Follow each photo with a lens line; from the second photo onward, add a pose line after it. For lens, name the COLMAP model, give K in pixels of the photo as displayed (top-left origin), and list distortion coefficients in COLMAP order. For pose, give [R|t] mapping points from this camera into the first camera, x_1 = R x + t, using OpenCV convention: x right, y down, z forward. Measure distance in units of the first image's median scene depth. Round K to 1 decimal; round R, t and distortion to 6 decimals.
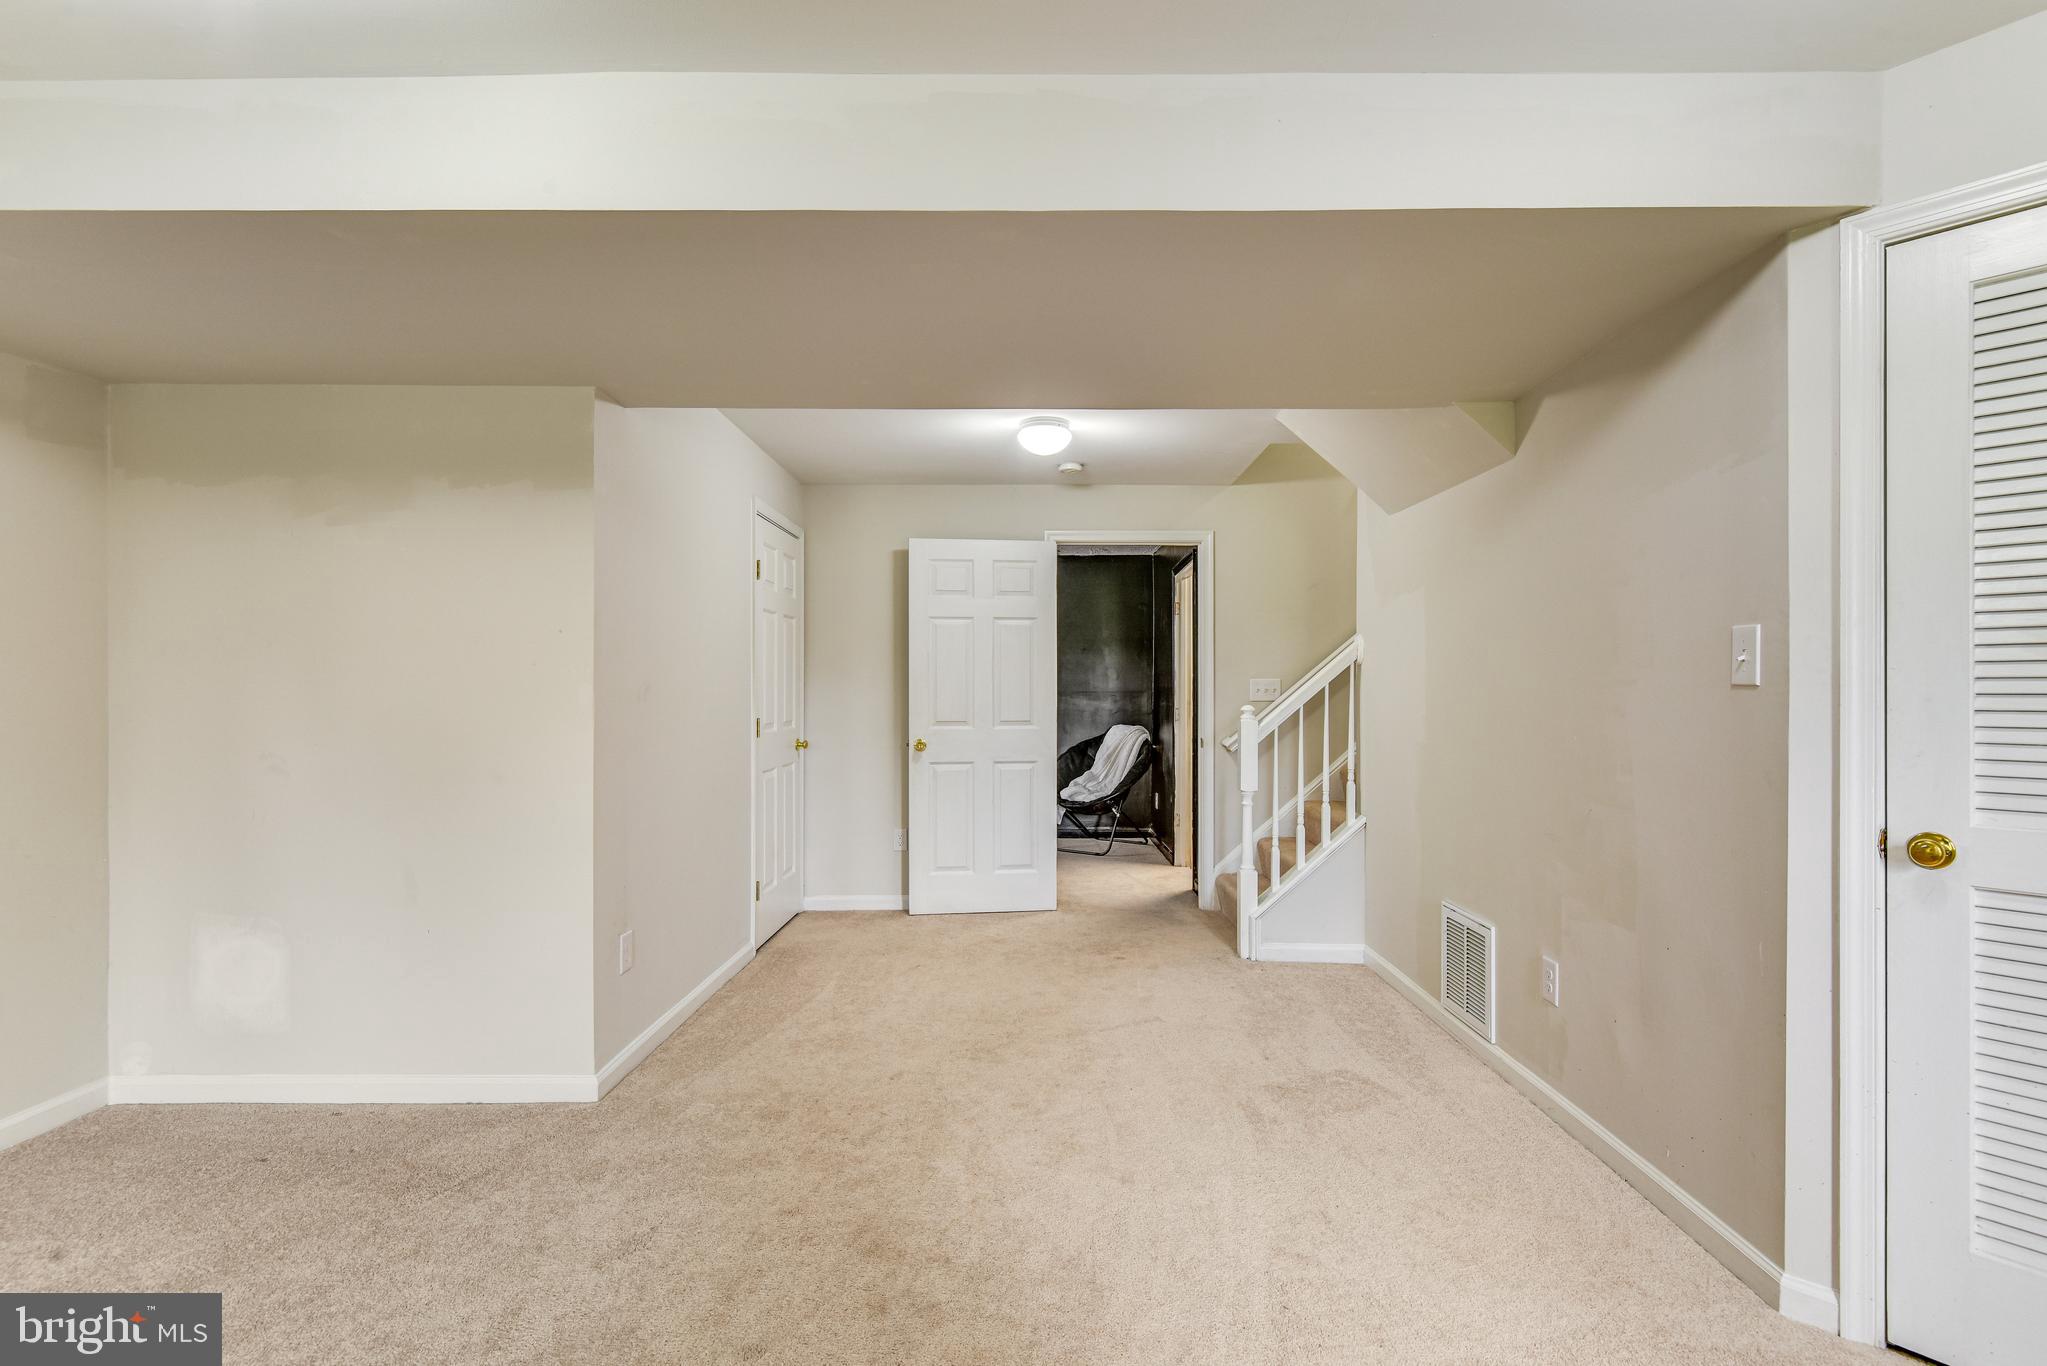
lens RADIAL K [[989.0, 0, 1016.9], [0, 989.0, 691.4], [0, 0, 1]] dist [0.001619, -0.000700]
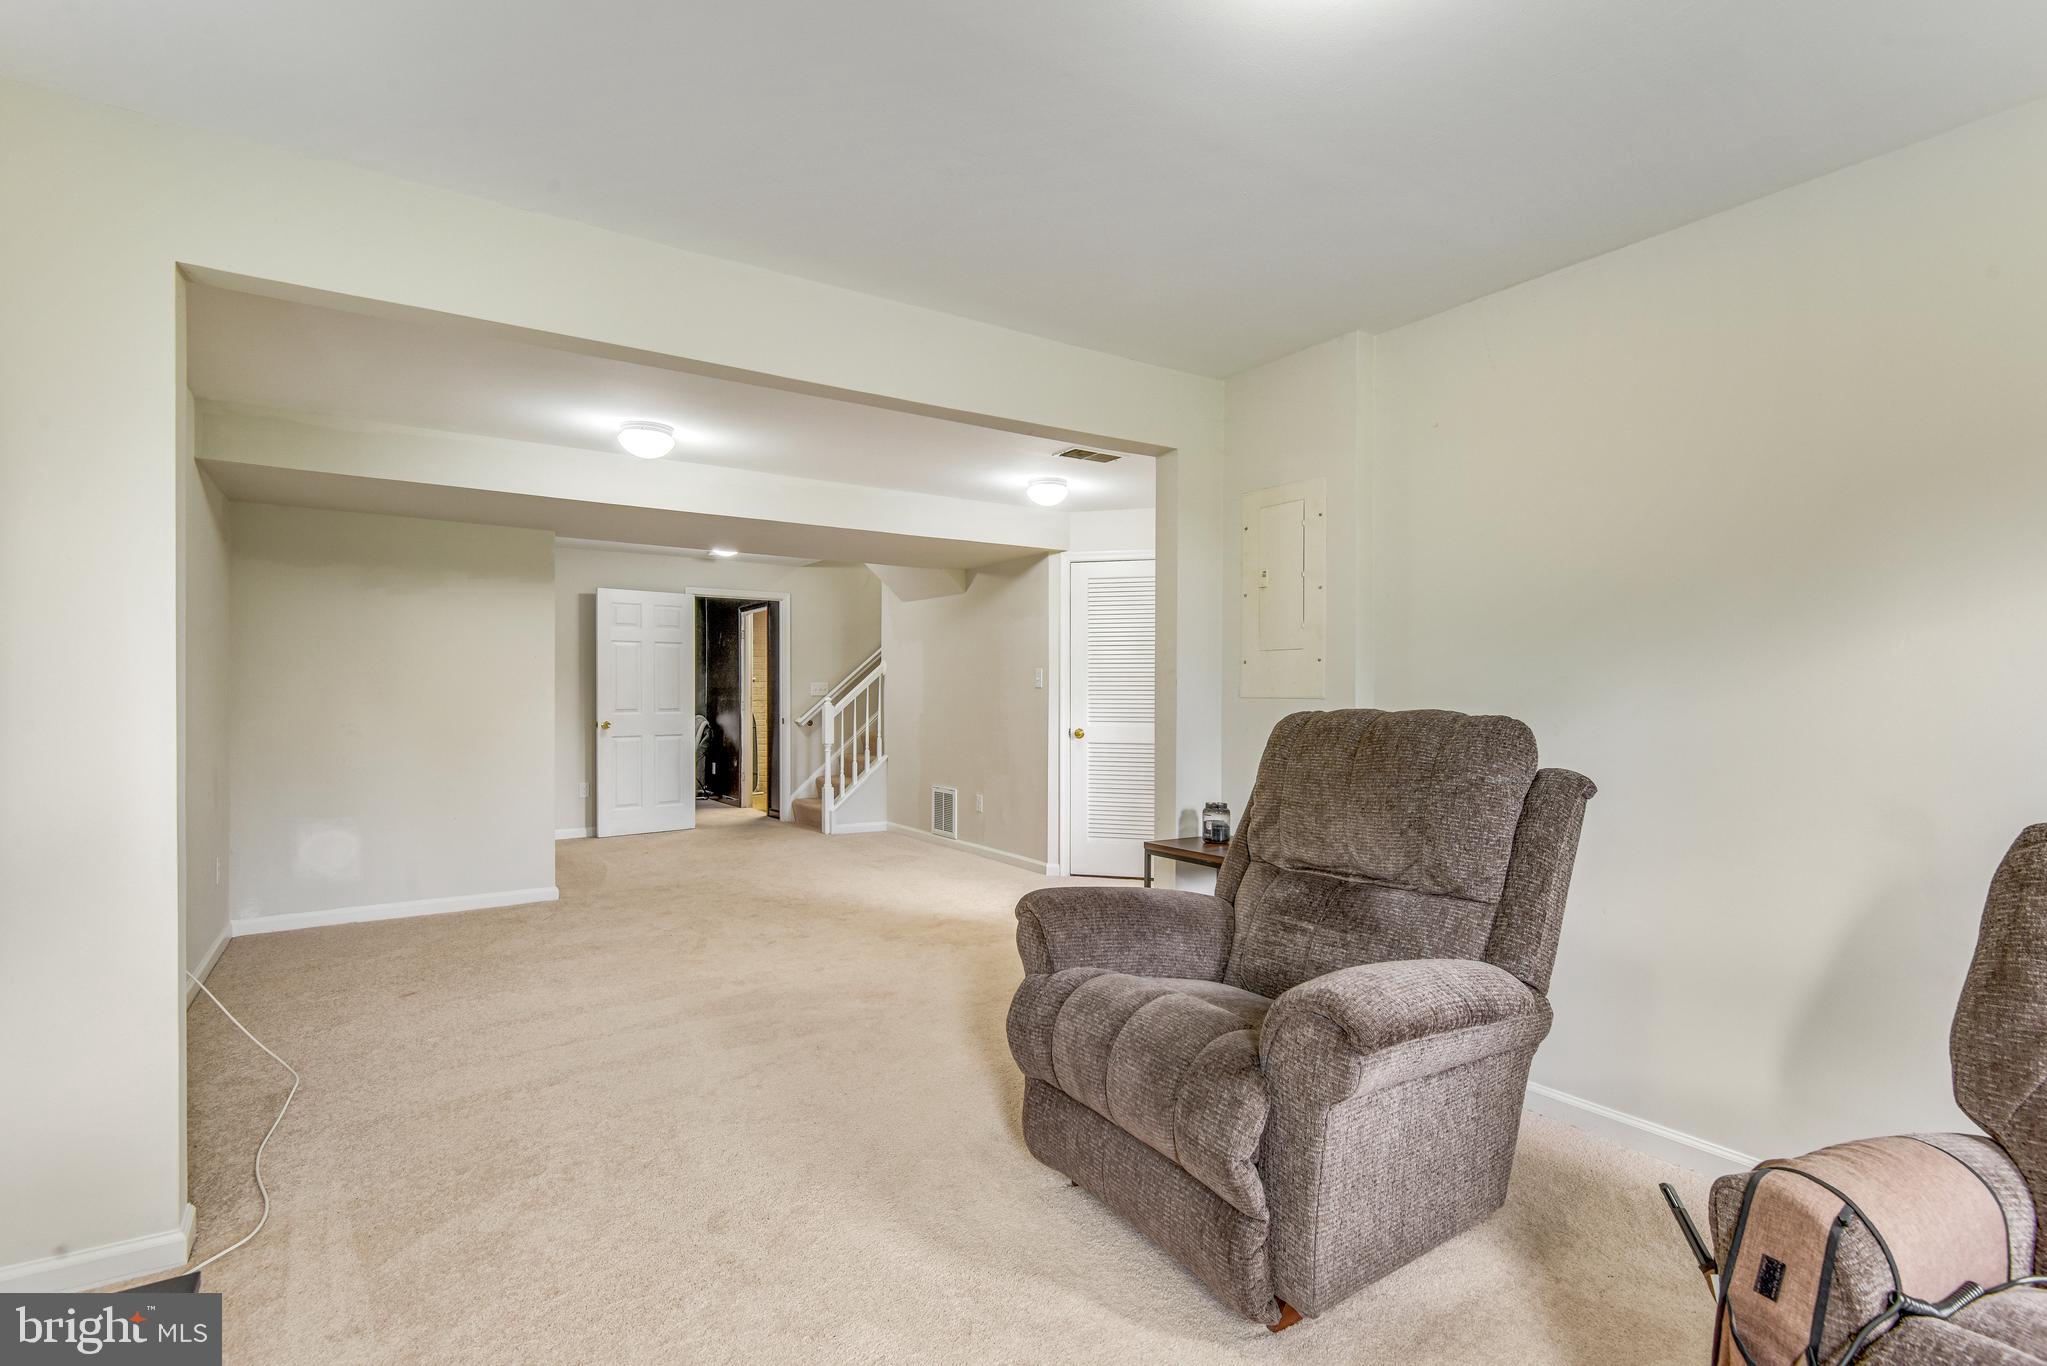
lens RADIAL K [[989.0, 0, 1016.9], [0, 989.0, 691.4], [0, 0, 1]] dist [0.001619, -0.000700]
pose [[0.836487, 0.000635, 0.547986, -0.486216], [-0.000258, 1.000000, -0.000764, 0.004111], [-0.547986, 0.000498, 0.836487, -0.740710]]
